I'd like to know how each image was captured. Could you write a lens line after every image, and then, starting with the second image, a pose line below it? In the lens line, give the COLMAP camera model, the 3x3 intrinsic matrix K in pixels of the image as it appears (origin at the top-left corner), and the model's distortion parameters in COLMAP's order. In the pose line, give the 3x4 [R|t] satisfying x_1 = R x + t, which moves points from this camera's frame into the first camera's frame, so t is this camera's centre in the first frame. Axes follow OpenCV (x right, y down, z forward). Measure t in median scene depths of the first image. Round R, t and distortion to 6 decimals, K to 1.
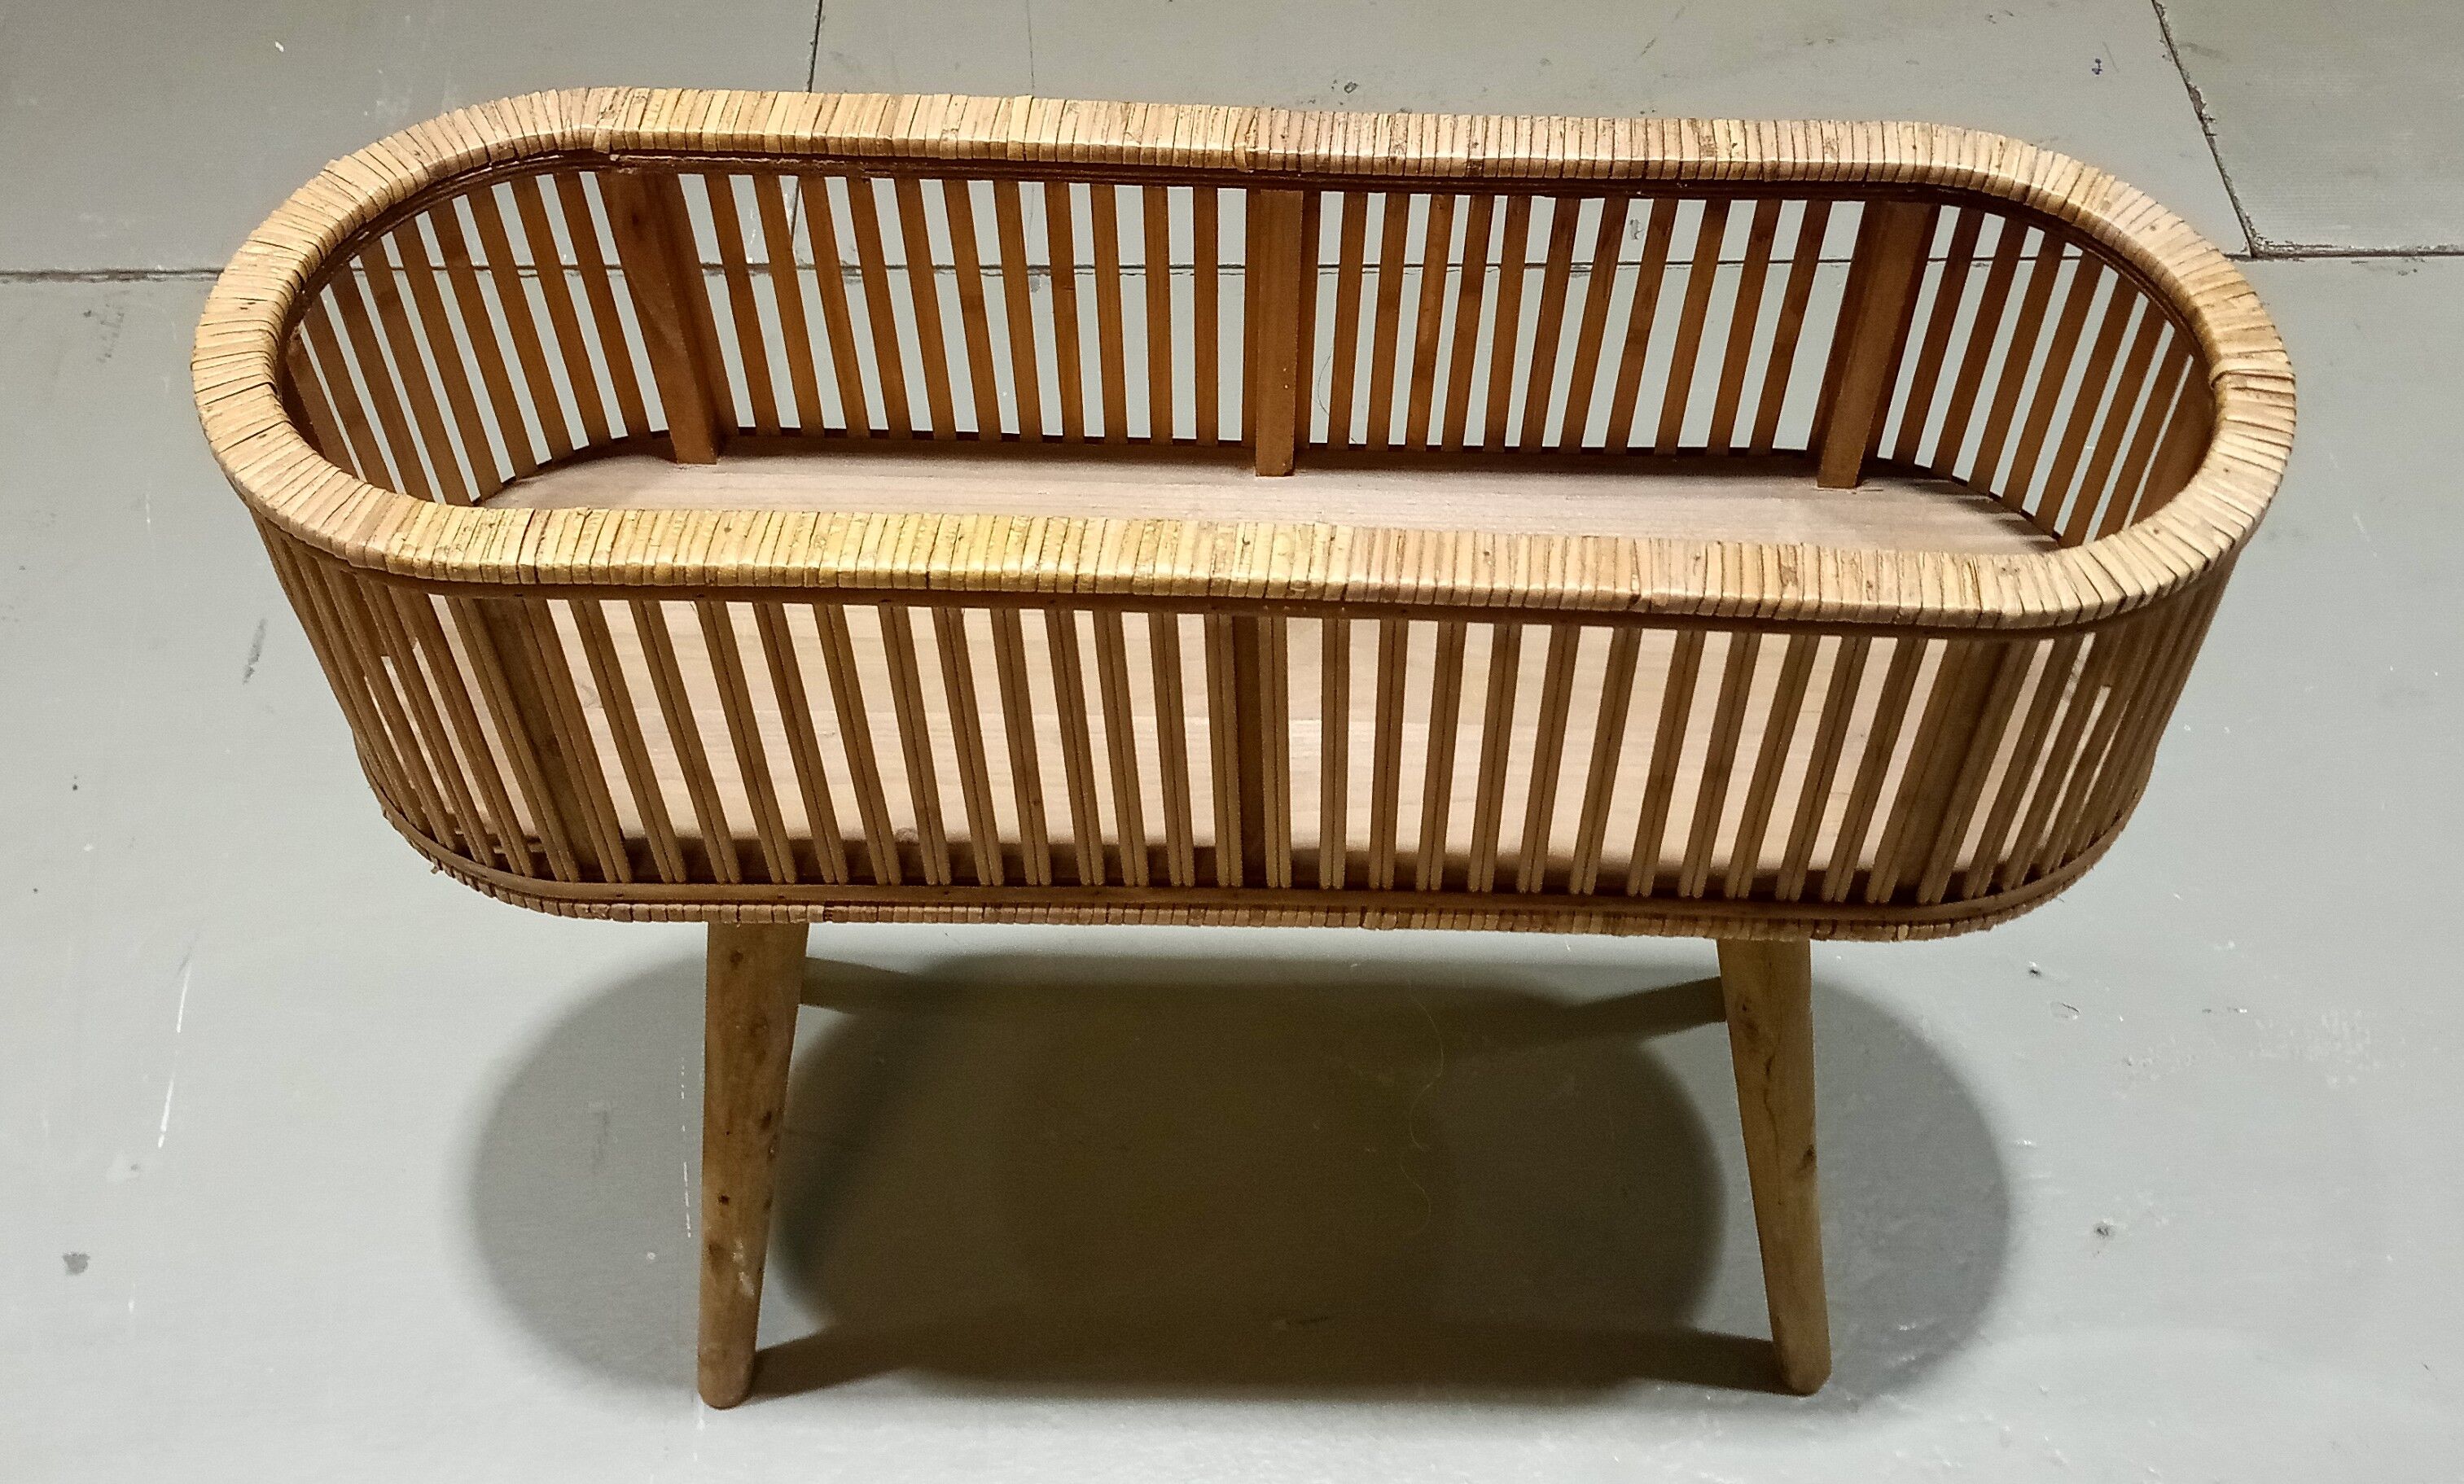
lens RADIAL K [[2440.3, 0, 1343.4], [0, 2440.3, 668.1], [0, 0, 1]] dist [0.201135, -0.456655]
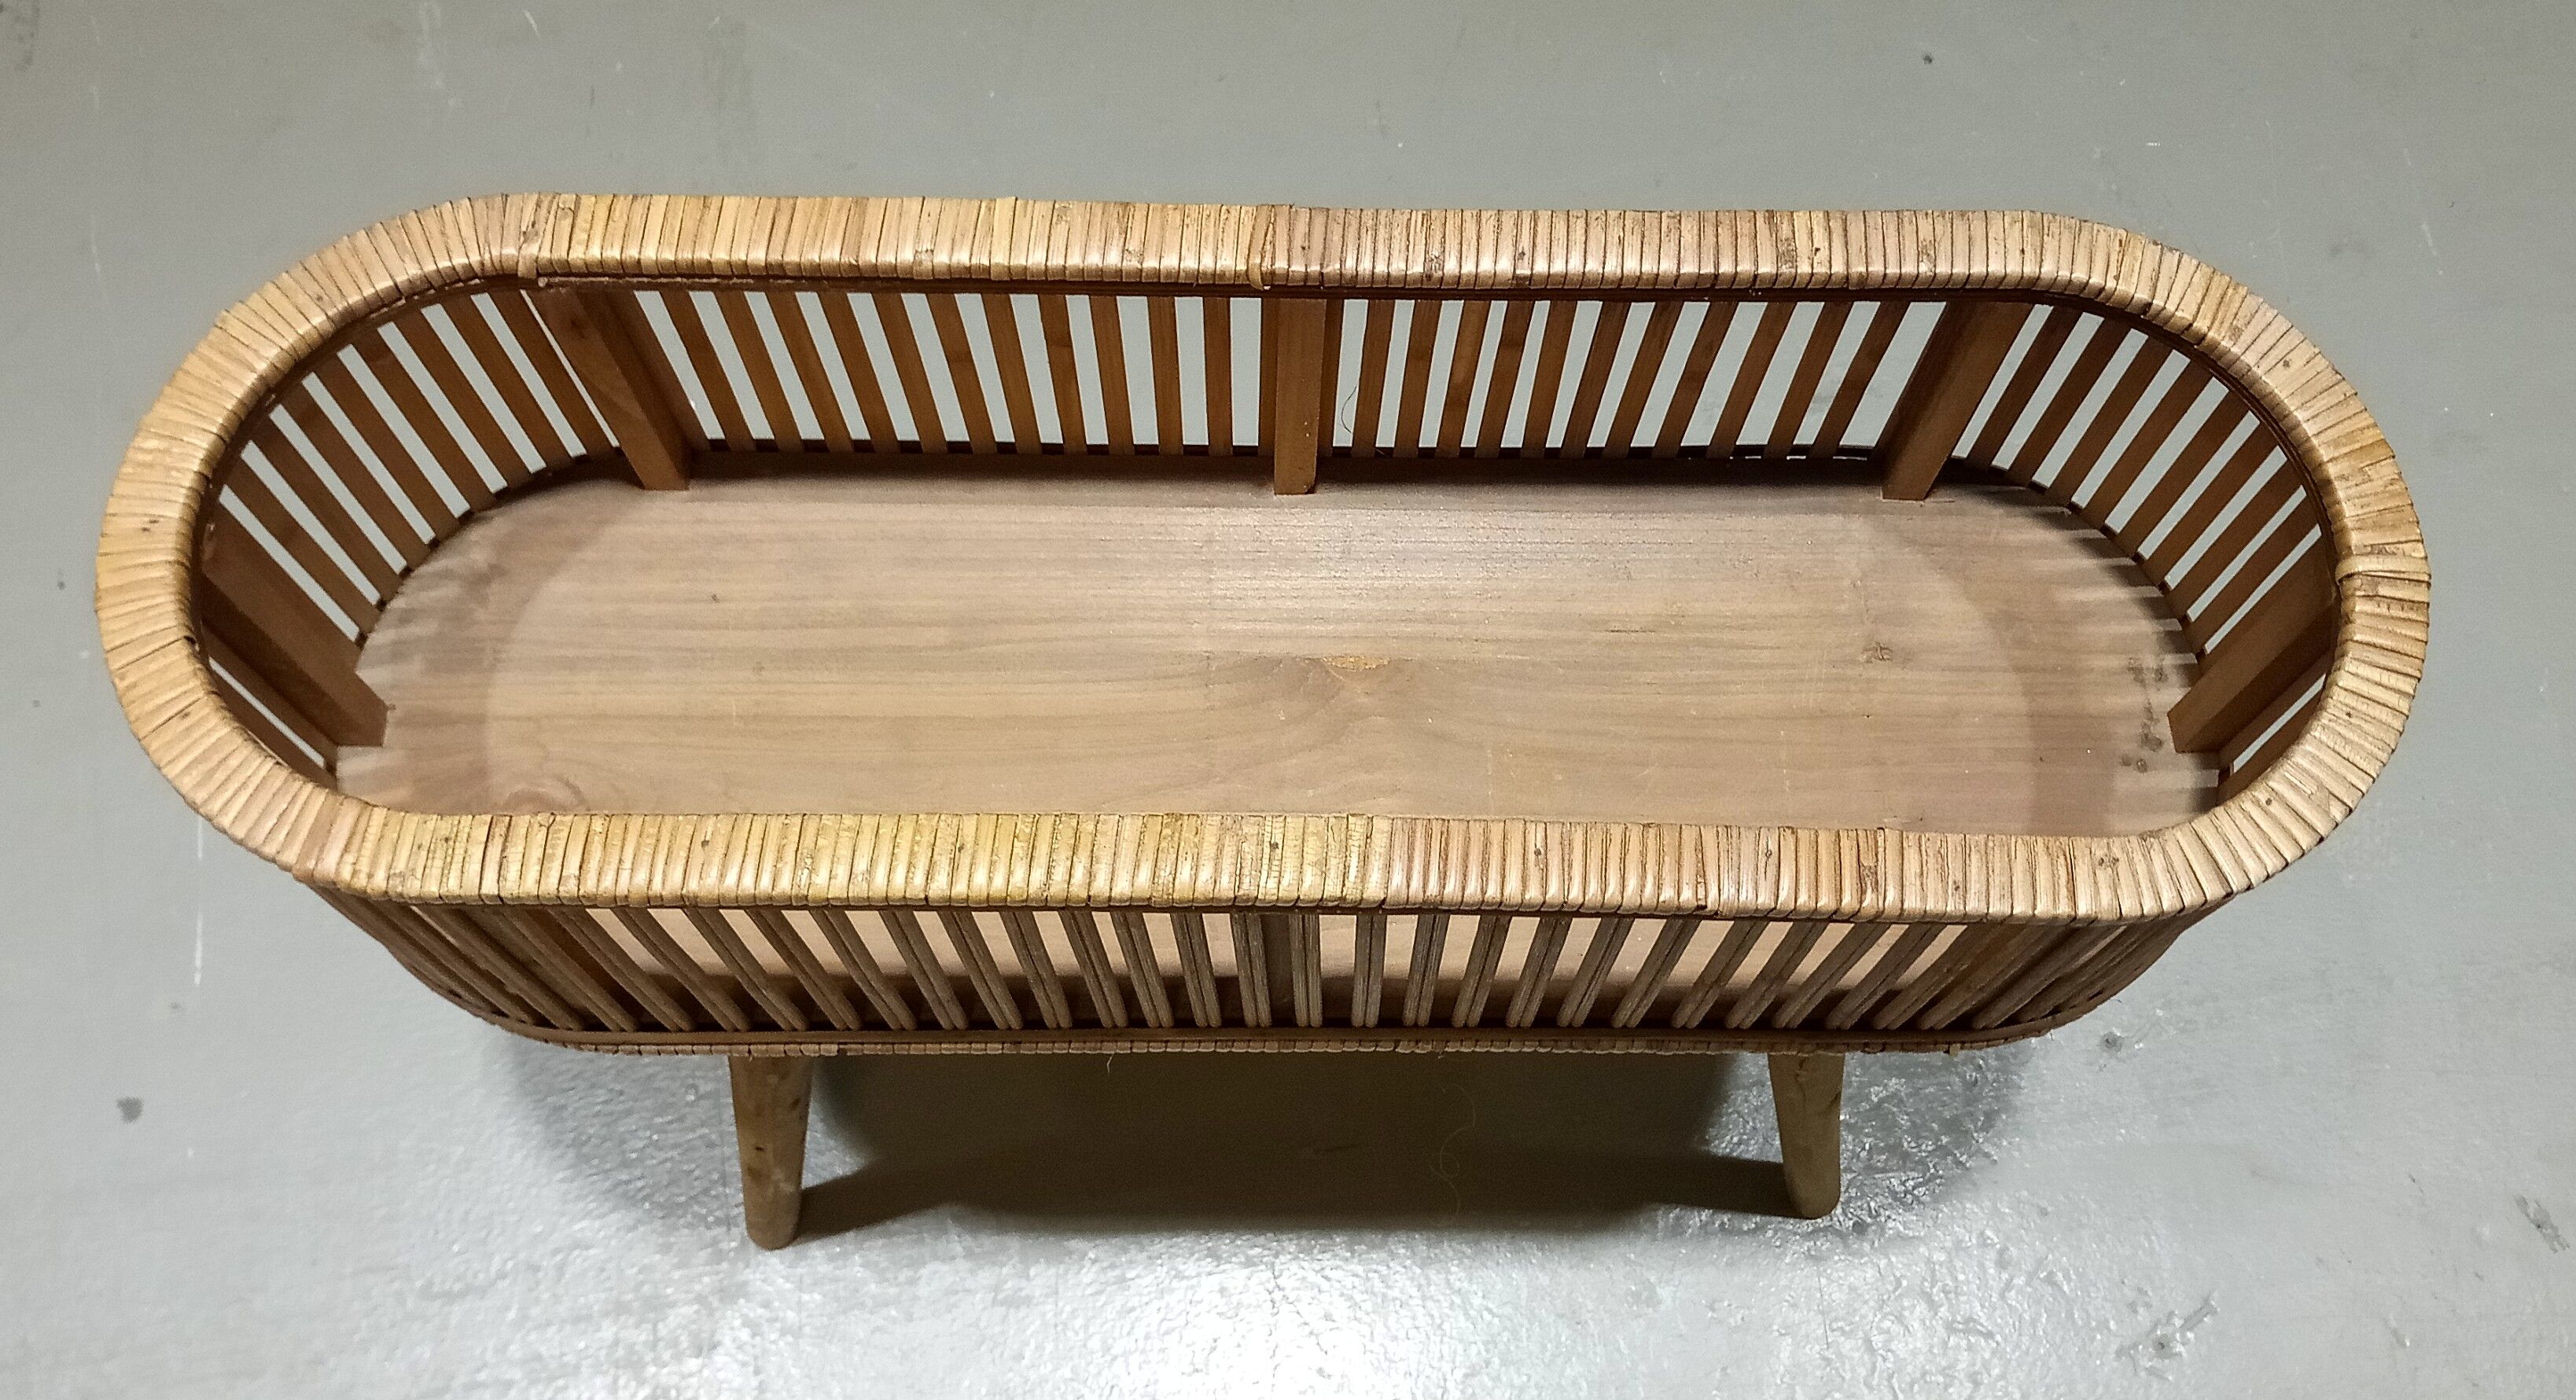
lens RADIAL K [[2364.7, 0, 1350.4], [0, 2364.7, 570.0], [0, 0, 1]] dist [0.171909, -0.405045]
pose [[0.999957, -0.008956, 0.002286, -0.010753], [0.007946, 0.959278, 0.282352, -0.345024], [-0.004722, -0.282322, 0.959308, 0.155005]]
